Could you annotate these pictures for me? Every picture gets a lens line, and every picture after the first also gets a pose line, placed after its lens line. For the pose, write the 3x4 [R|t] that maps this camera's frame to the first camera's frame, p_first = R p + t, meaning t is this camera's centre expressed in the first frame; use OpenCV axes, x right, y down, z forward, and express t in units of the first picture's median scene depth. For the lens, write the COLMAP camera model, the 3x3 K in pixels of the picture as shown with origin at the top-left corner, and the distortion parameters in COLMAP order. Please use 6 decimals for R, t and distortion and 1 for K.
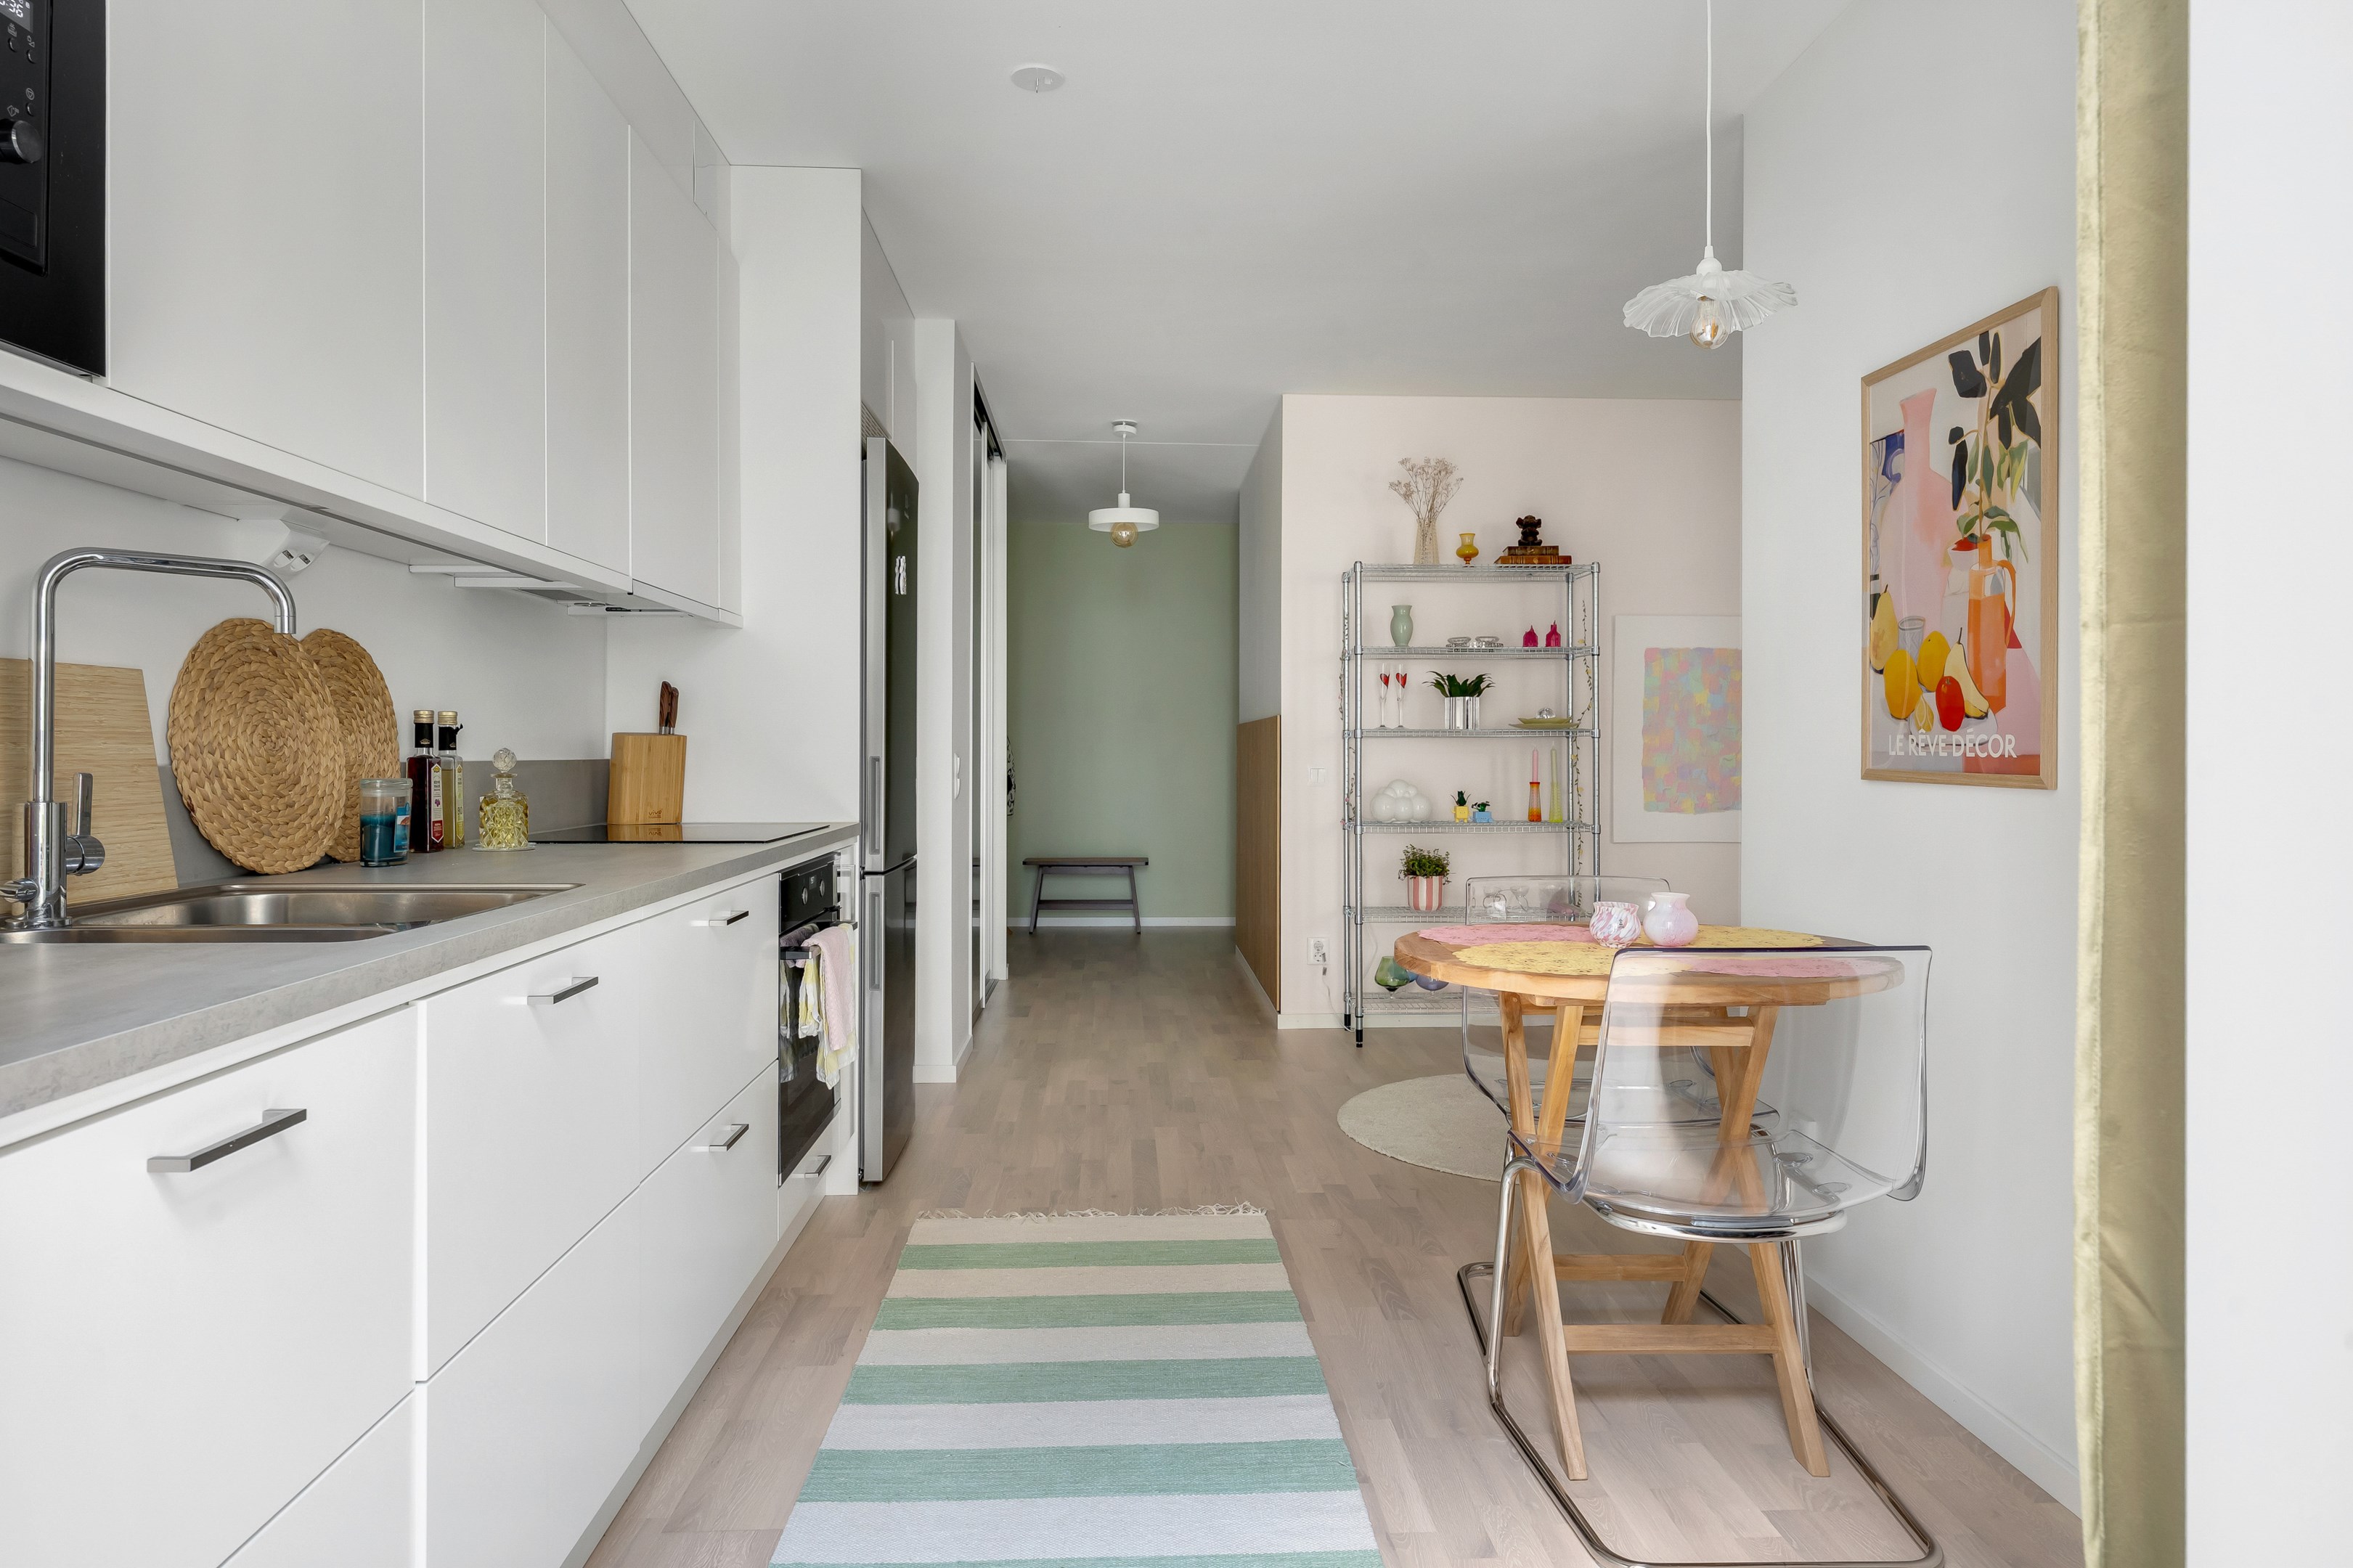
lens RADIAL K [[1417.2, 0, 1180.9], [0, 1417.2, 770.1], [0, 0, 1]] dist [-0.001144, -0.000565]
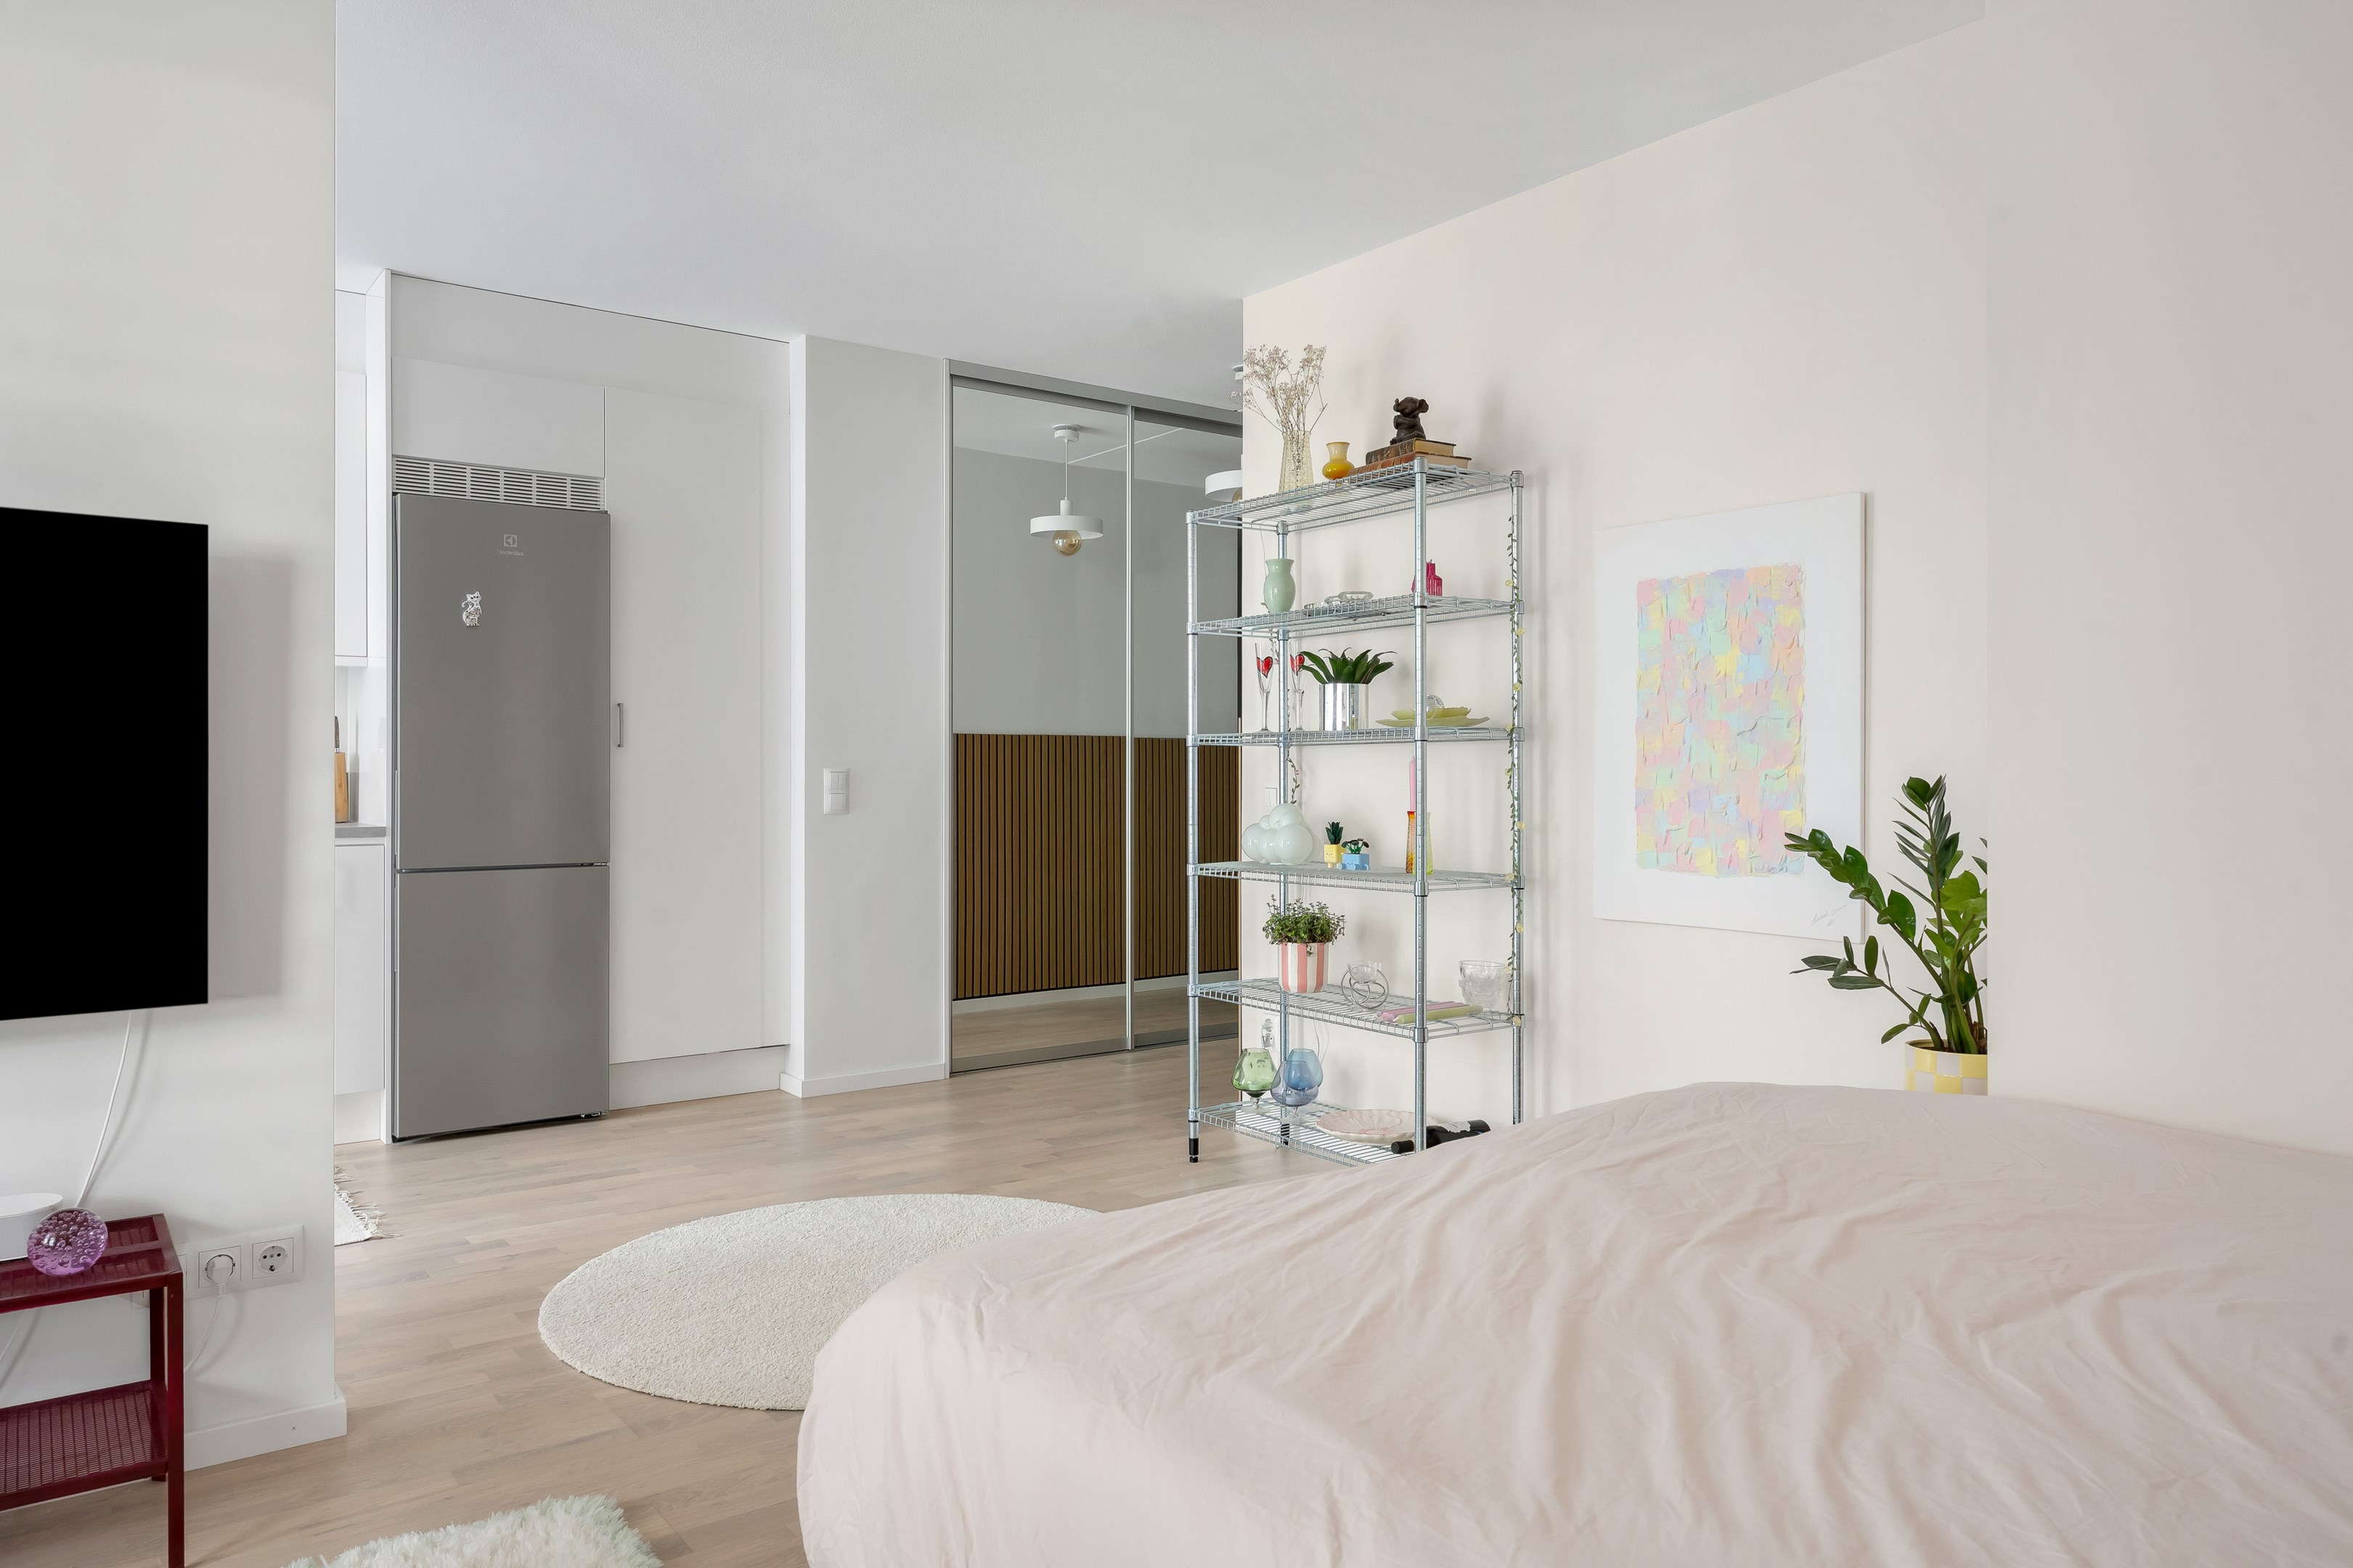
lens RADIAL K [[1559.1, 0, 1176.5], [0, 1559.1, 784.0], [0, 0, 1]] dist [0.001387, 0.000005]
pose [[0.579328, 0.004490, -0.815082, 0.757923], [-0.011616, 0.999929, -0.002748, -0.000565], [0.815012, 0.011060, 0.579339, 0.501610]]
